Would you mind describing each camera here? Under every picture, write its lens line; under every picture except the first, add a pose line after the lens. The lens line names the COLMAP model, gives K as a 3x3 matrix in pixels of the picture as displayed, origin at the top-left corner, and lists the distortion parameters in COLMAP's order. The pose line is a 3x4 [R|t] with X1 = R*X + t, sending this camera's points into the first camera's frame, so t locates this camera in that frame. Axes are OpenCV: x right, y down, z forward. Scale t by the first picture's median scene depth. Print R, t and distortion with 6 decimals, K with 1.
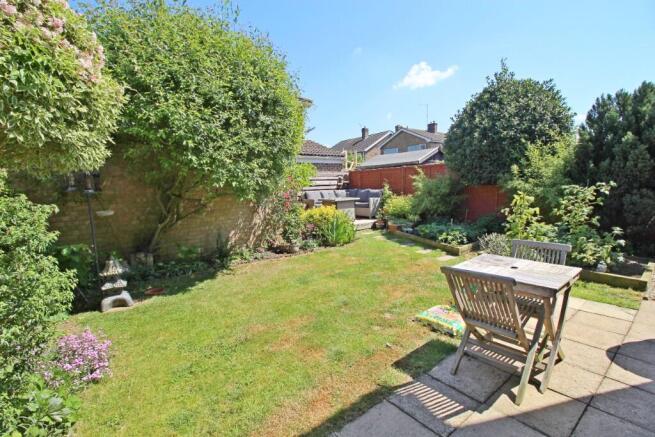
lens RADIAL K [[306.6, 0, 328.8], [0, 306.6, 215.4], [0, 0, 1]] dist [-0.012545, -0.001699]
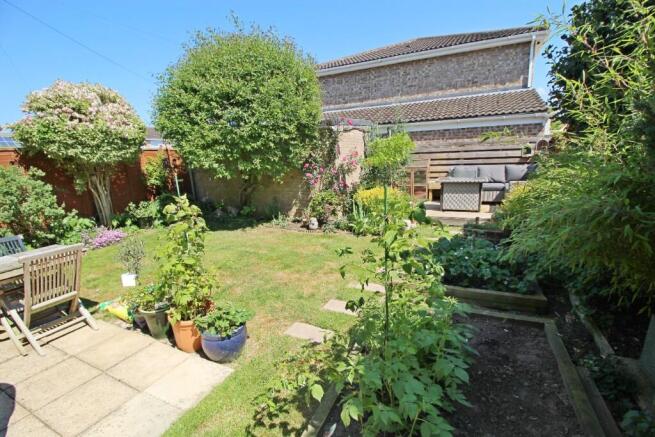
lens RADIAL K [[306.6, 0, 328.6], [0, 306.6, 219.2], [0, 0, 1]] dist [-0.012545, -0.001699]
pose [[0.447894, 0.188193, -0.874056, 0.462957], [-0.068415, 0.981945, 0.176364, -0.056784], [0.891465, -0.019194, 0.452682, 0.329737]]
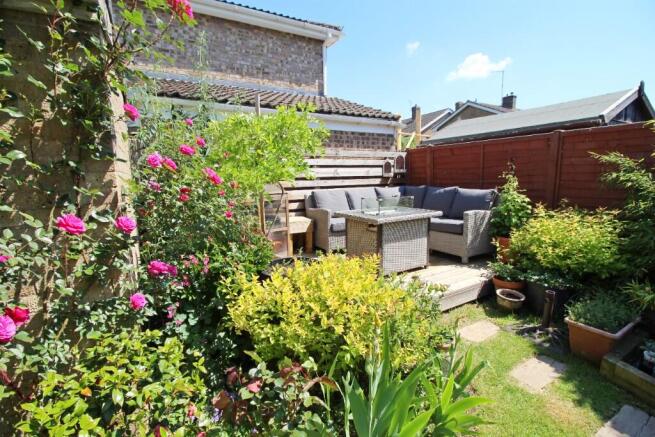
lens RADIAL K [[306.6, 0, 330.9], [0, 306.6, 219.7], [0, 0, 1]] dist [-0.012545, -0.001699]
pose [[0.992182, 0.027010, -0.121840, 0.007600], [-0.022024, 0.998871, 0.042084, -0.050650], [0.122839, -0.039072, 0.991657, 0.509594]]
